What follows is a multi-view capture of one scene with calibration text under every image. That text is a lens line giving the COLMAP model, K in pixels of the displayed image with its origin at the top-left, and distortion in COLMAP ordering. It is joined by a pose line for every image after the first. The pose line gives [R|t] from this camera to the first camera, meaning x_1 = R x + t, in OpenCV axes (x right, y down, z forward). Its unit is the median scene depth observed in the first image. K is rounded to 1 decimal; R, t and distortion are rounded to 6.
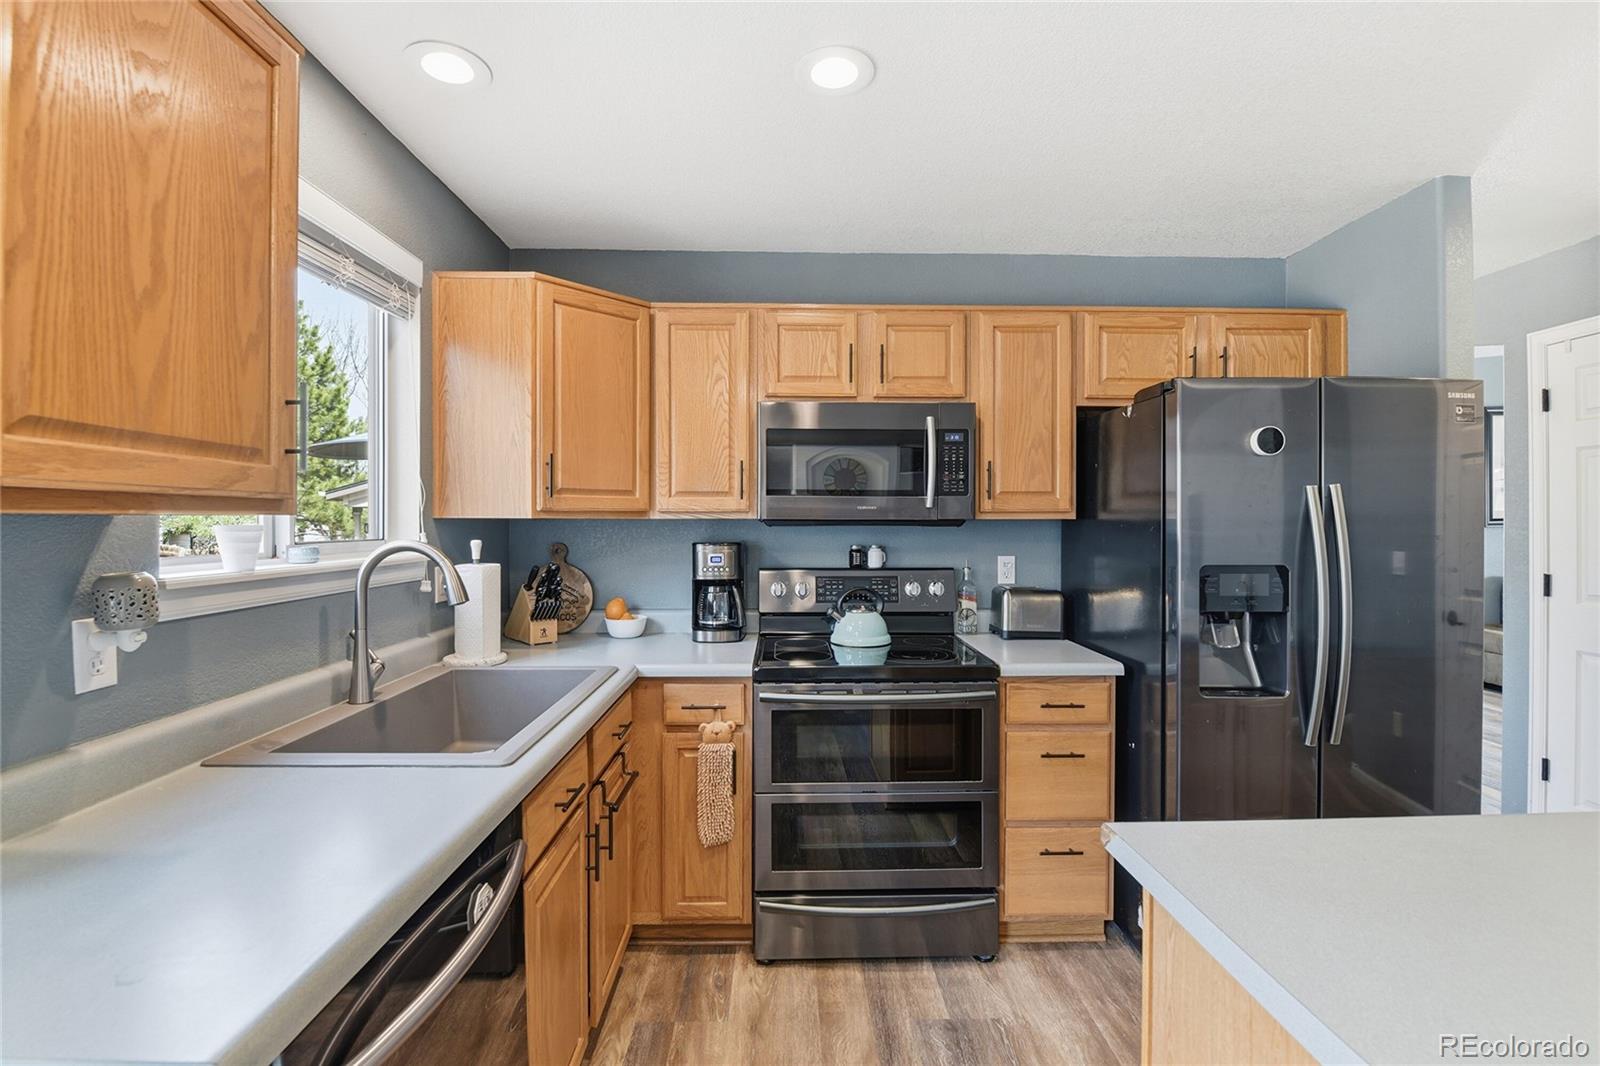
lens RADIAL K [[705.4, 0, 798.2], [0, 705.4, 523.1], [0, 0, 1]] dist [-0.001166, -0.009807]
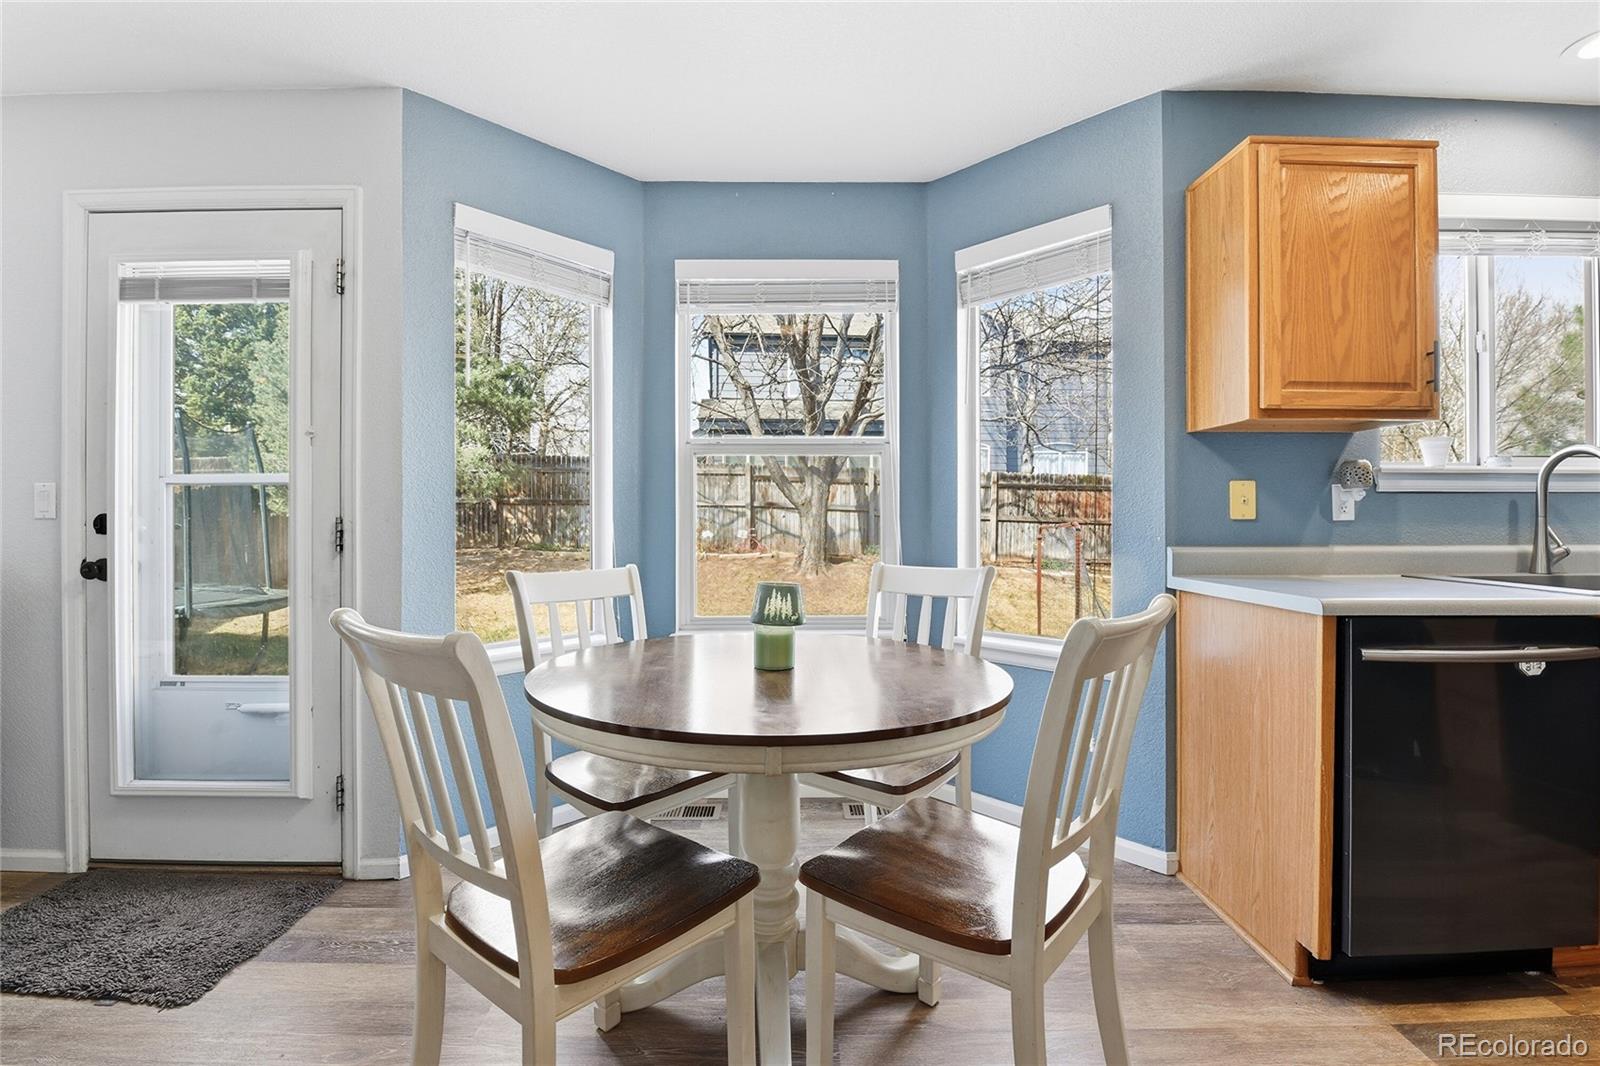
lens RADIAL K [[701.2, 0, 800.9], [0, 701.2, 515.7], [0, 0, 1]] dist [-0.002981, -0.010309]
pose [[-0.005622, 0.001141, -0.999984, 0.503109], [-0.001727, 0.999998, 0.001150, 0.115377], [0.999983, 0.001733, -0.005620, -0.272675]]
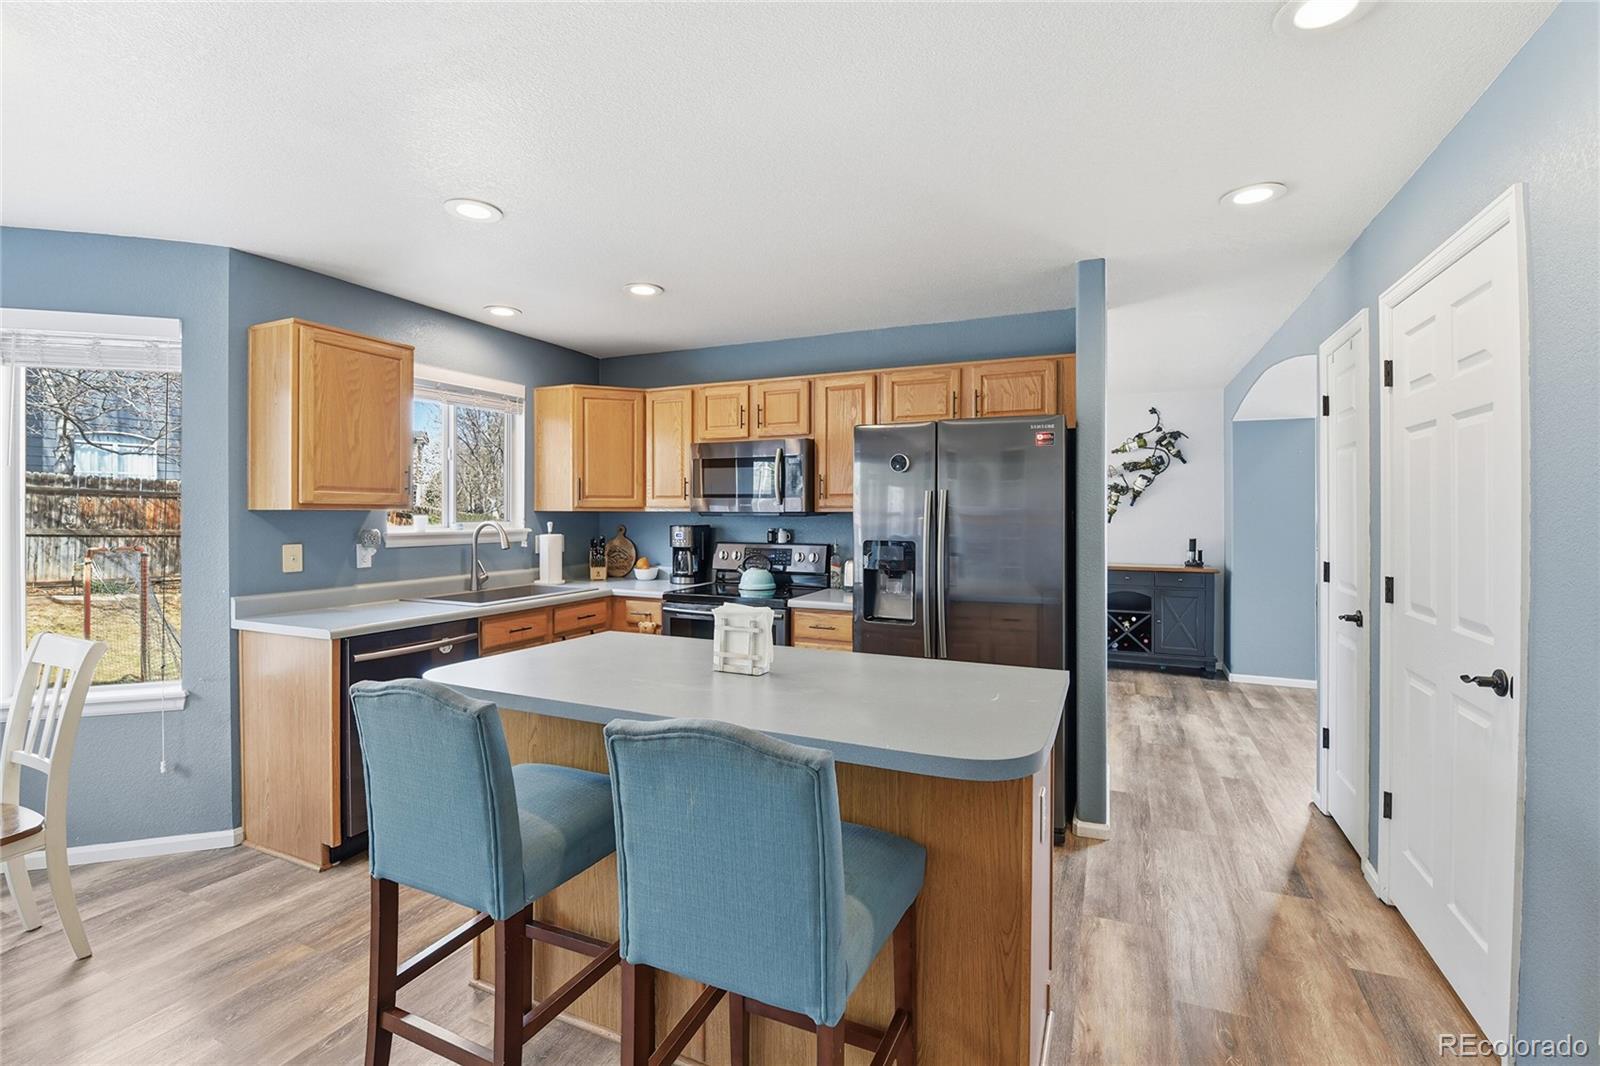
lens RADIAL K [[701.2, 0, 800.9], [0, 701.2, 515.7], [0, 0, 1]] dist [-0.002981, -0.010309]
pose [[0.904858, 0.003777, -0.425696, 1.024031], [-0.003458, 0.999993, 0.001521, 0.000639], [0.425698, 0.000096, 0.904865, -0.482058]]
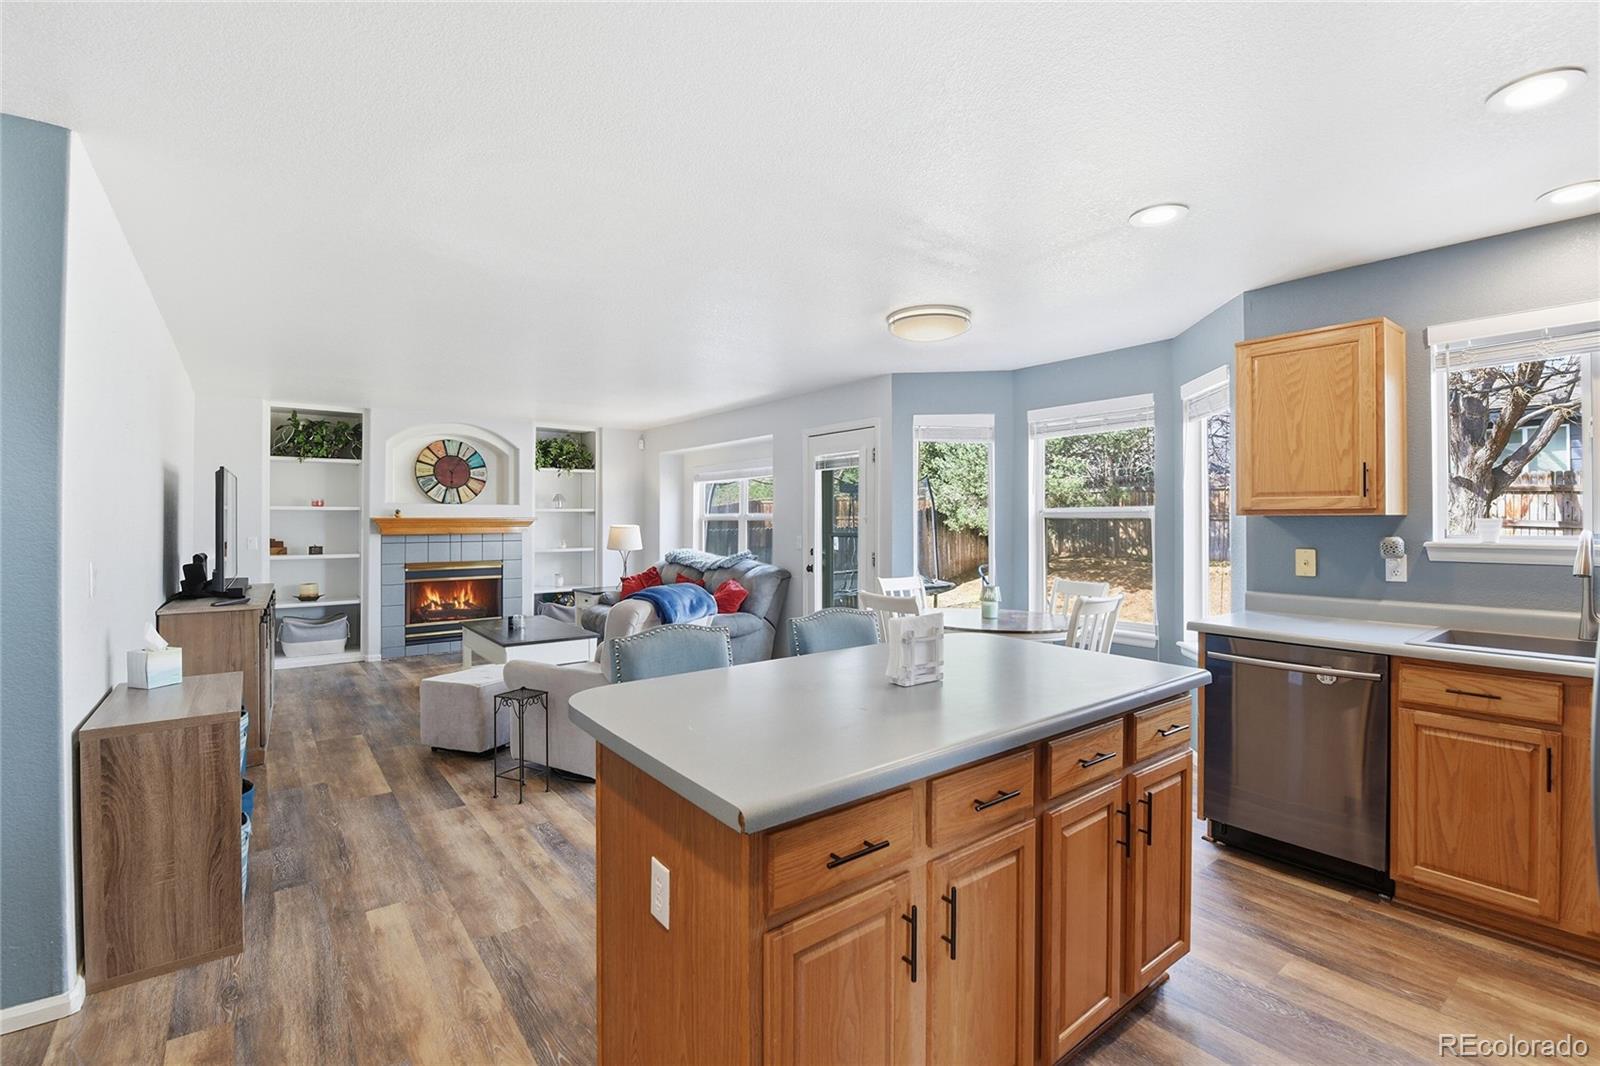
lens RADIAL K [[715.6, 0, 806.8], [0, 715.6, 516.1], [0, 0, 1]] dist [0.000631, -0.009414]
pose [[-0.796903, -0.000559, -0.604107, 1.215253], [0.000894, 0.999997, -0.002104, -0.001893], [0.604107, -0.002217, -0.796900, 0.919047]]
